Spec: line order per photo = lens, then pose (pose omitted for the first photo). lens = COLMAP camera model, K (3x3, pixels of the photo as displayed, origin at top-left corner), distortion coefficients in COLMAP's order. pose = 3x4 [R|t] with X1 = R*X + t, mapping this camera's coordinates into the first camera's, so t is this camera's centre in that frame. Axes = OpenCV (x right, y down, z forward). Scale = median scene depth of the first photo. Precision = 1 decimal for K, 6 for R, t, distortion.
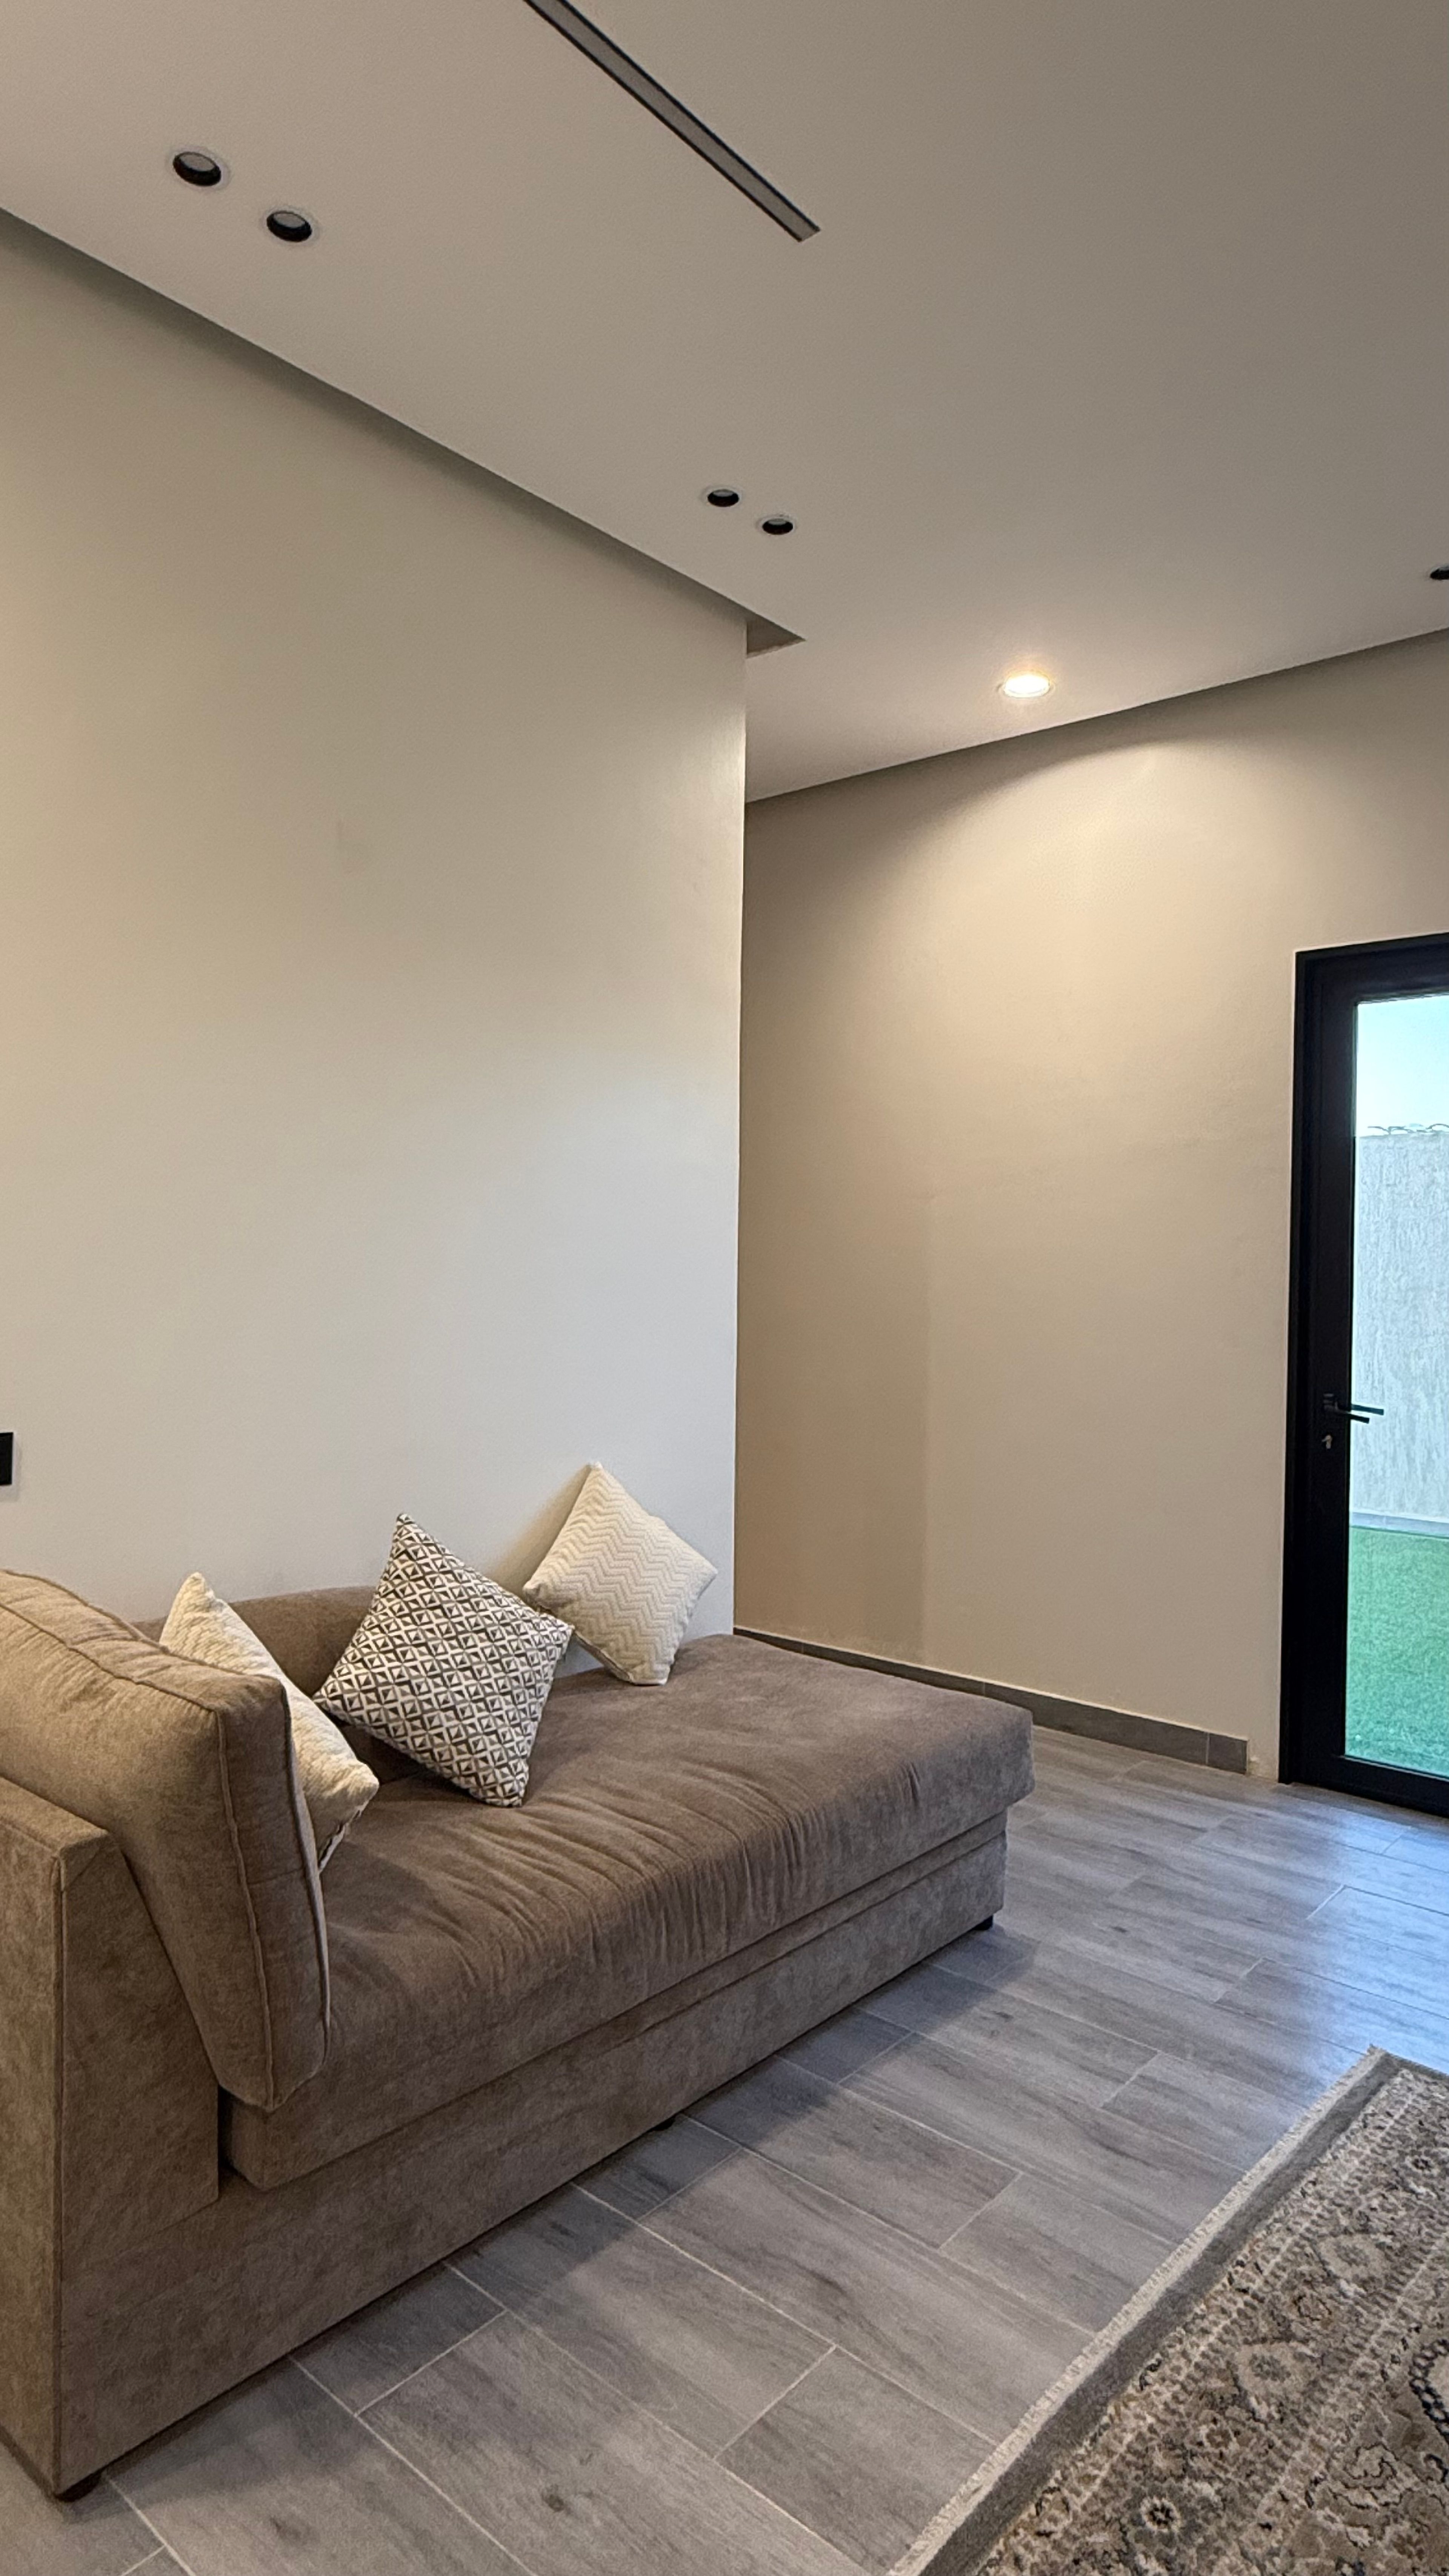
lens RADIAL K [[1454.1, 0, 731.6], [0, 1454.1, 1286.5], [0, 0, 1]] dist [-0.004622, 0.002249]
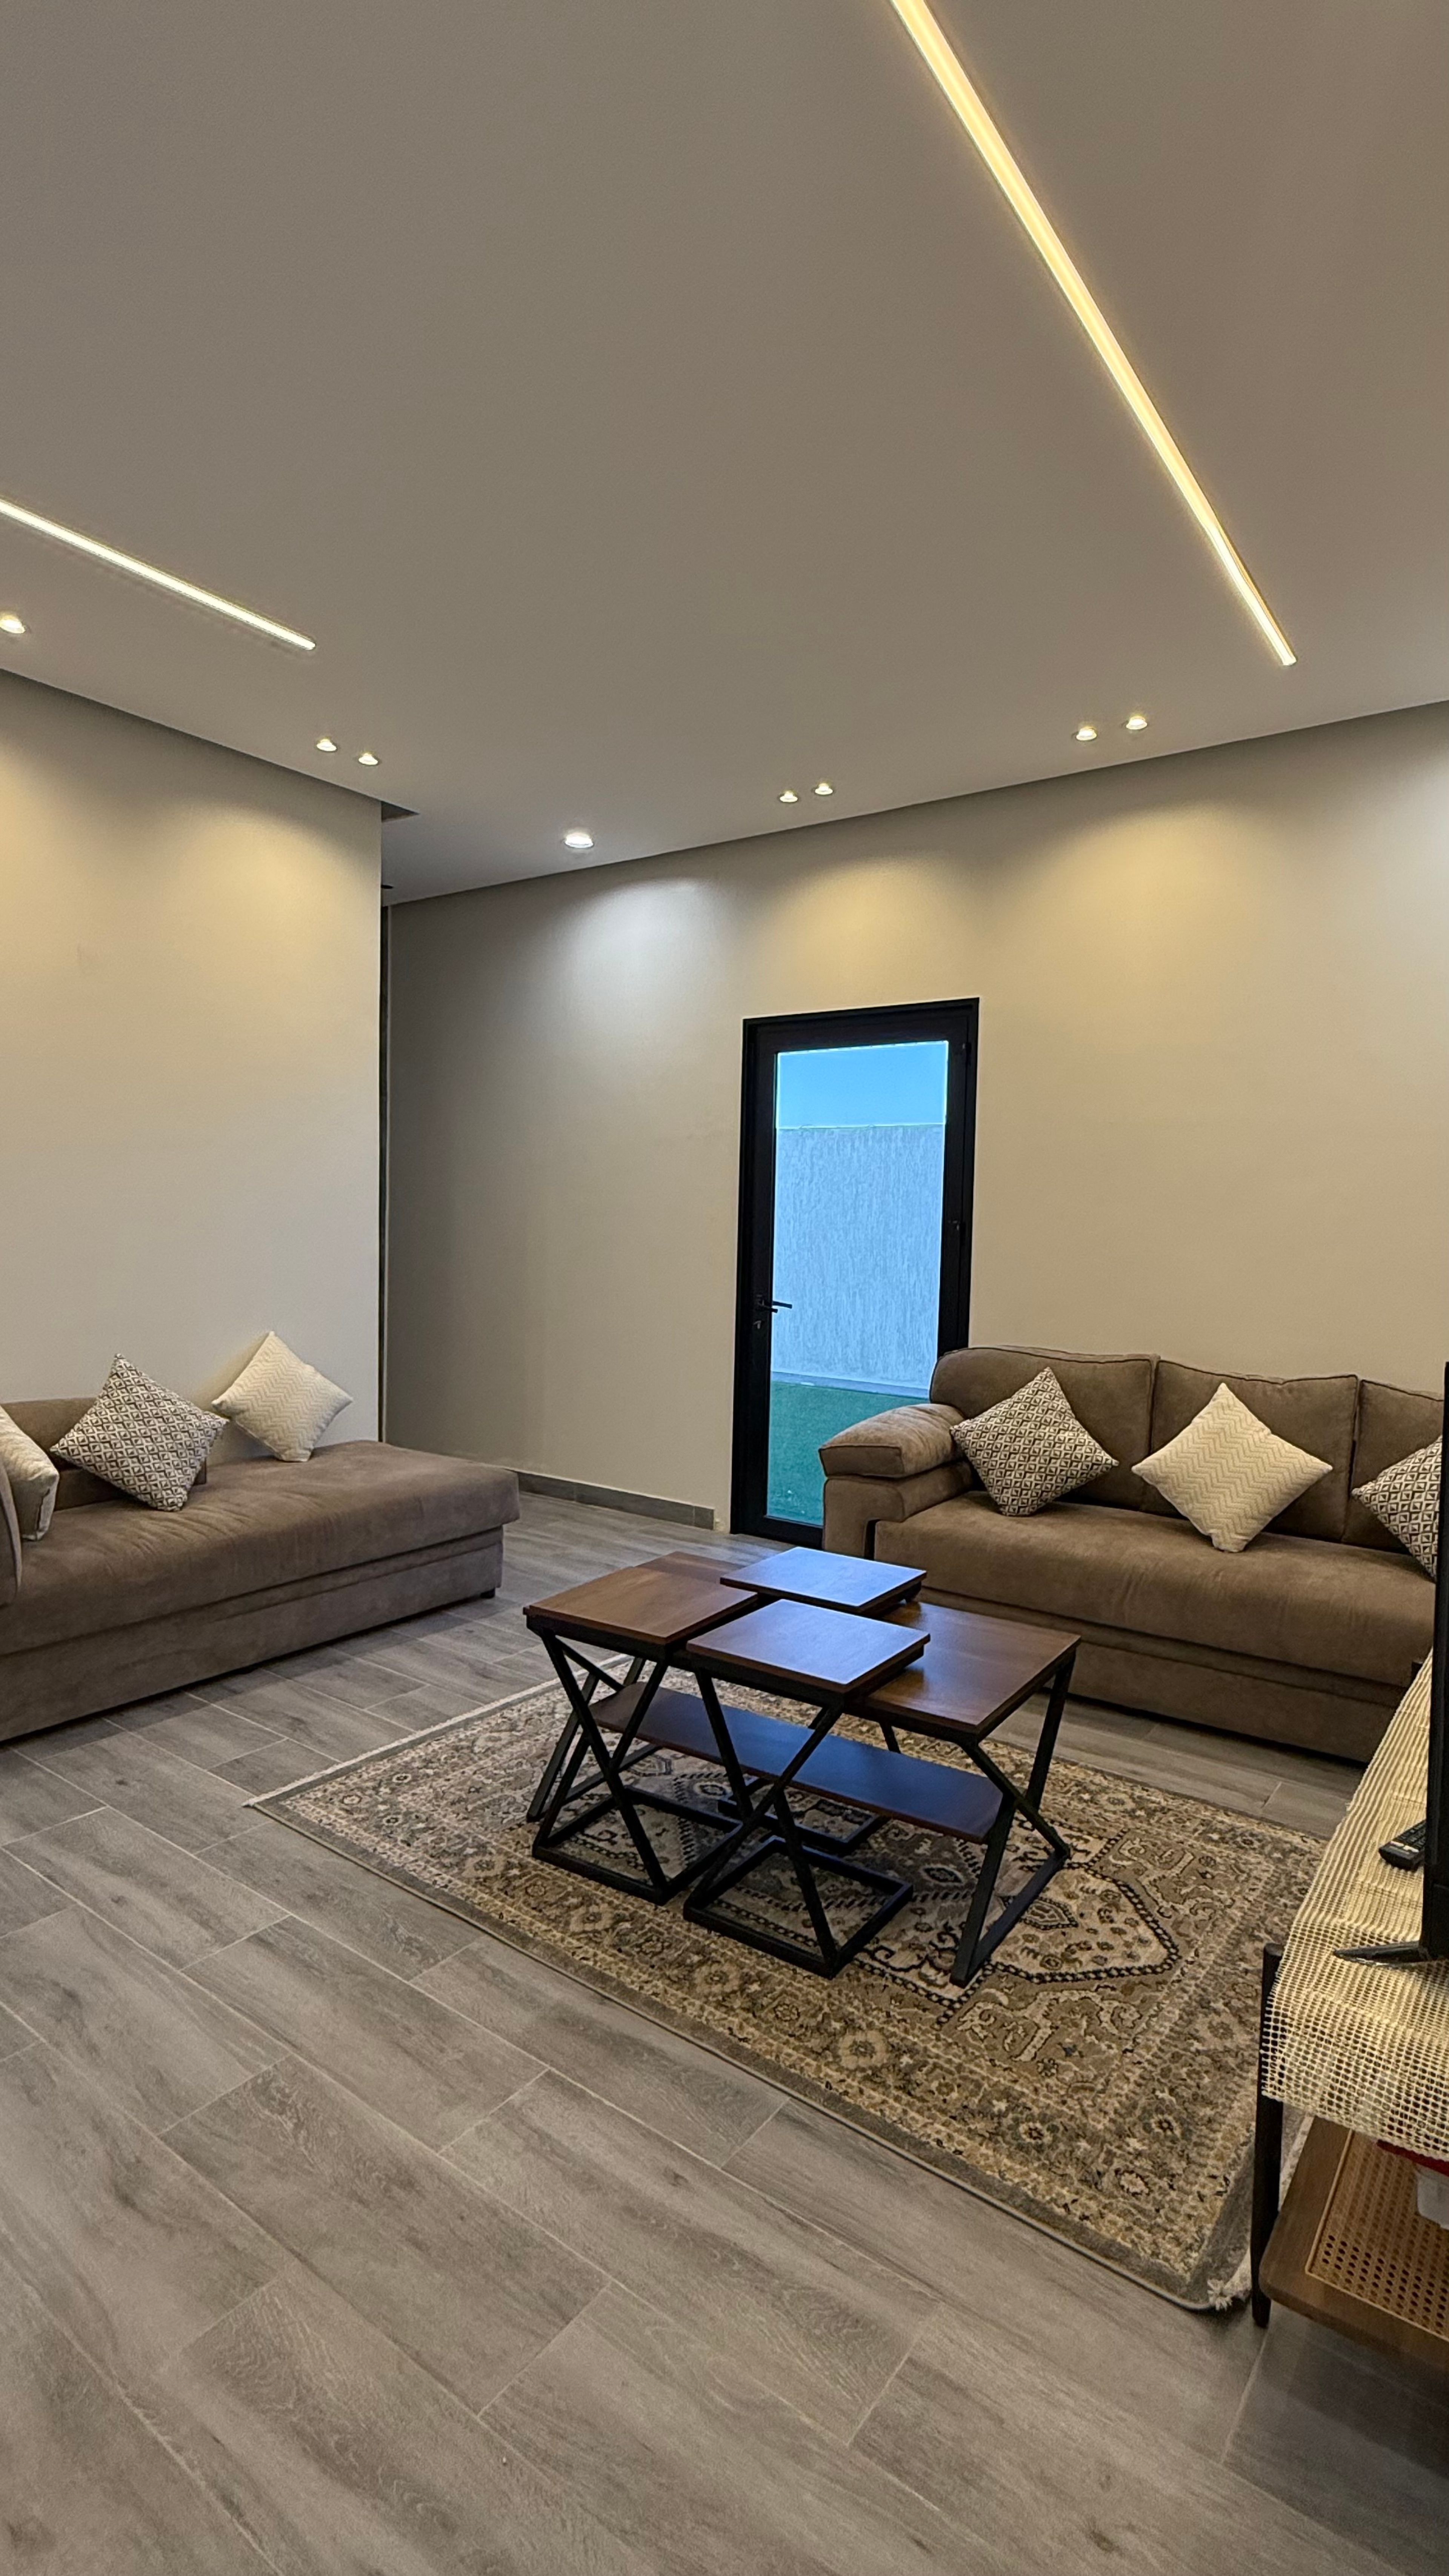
lens RADIAL K [[1224.8, 0, 724.8], [0, 1224.8, 1292.8], [0, 0, 1]] dist [-0.002110, -0.000396]
pose [[0.996032, 0.005897, 0.088795, 0.405751], [-0.010607, 0.998555, 0.052675, -0.000470], [-0.088356, -0.053408, 0.994656, -0.572785]]
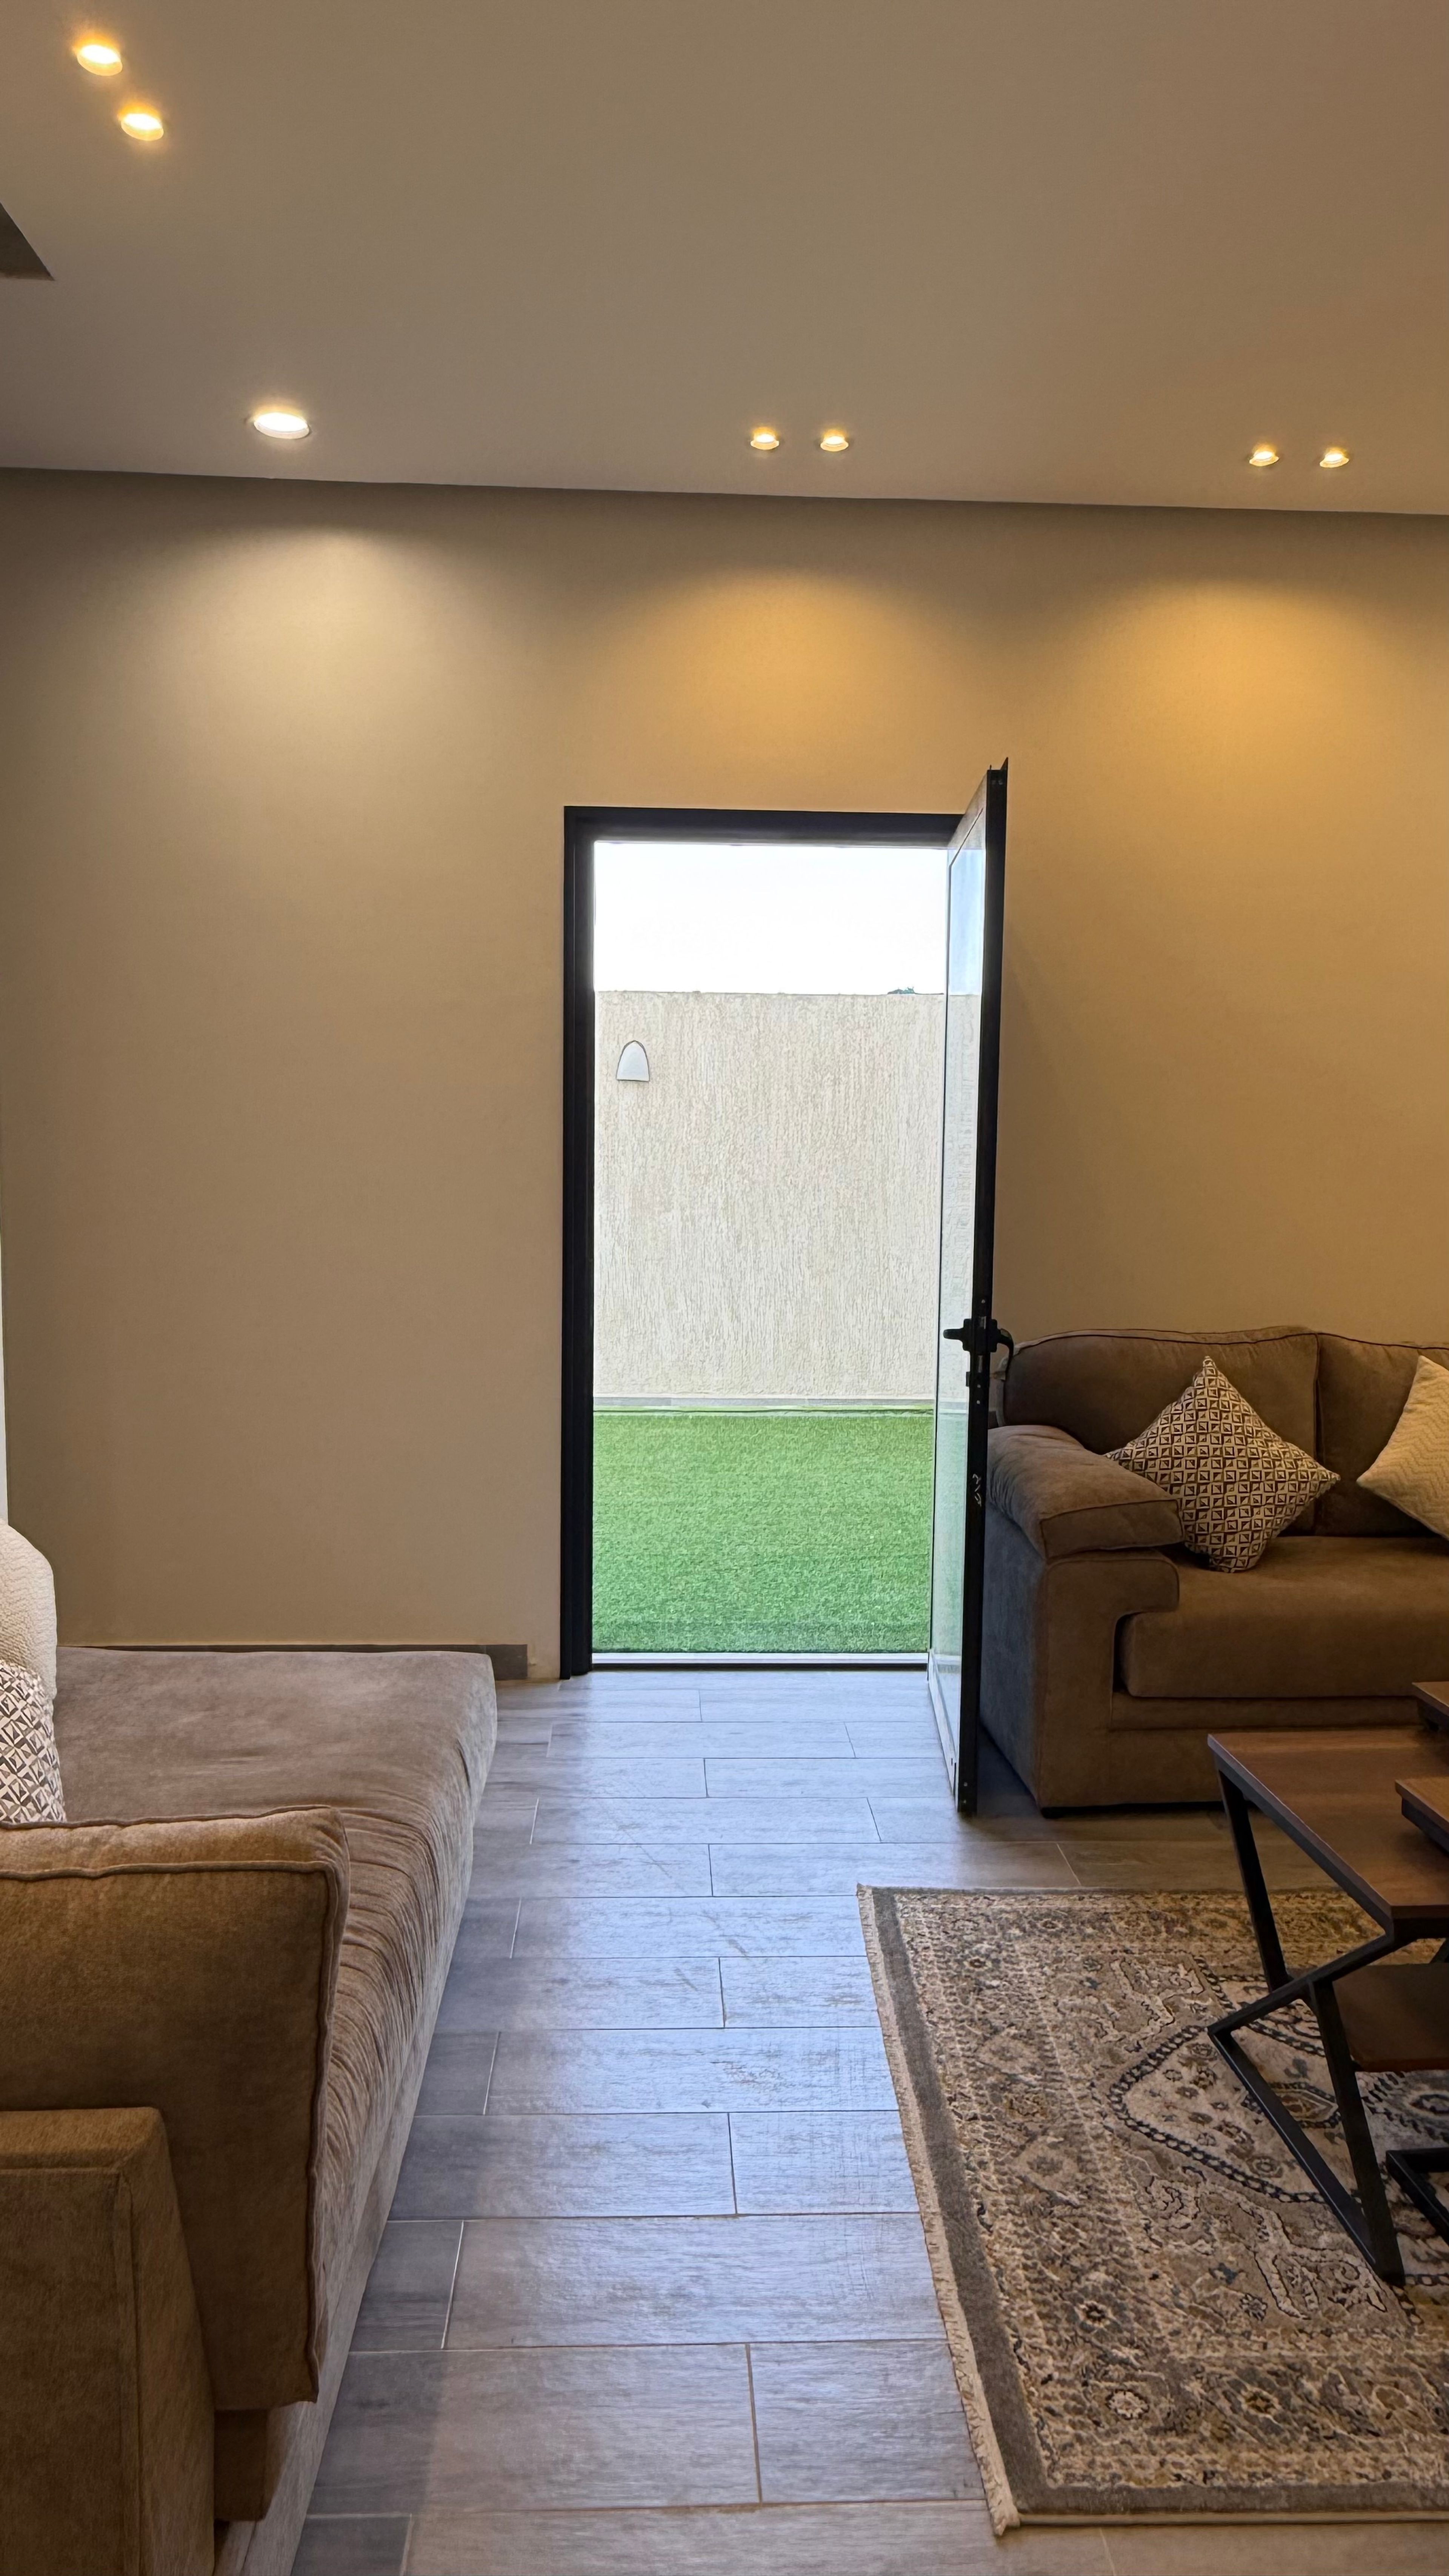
lens RADIAL K [[1684.4, 0, 730.3], [0, 1684.4, 1293.1], [0, 0, 1]] dist [0.008347, -0.000220]
pose [[0.723650, -0.067263, 0.686882, -0.483654], [0.005764, 0.995794, 0.091441, -0.029853], [-0.690143, -0.062212, 0.720994, 0.205498]]
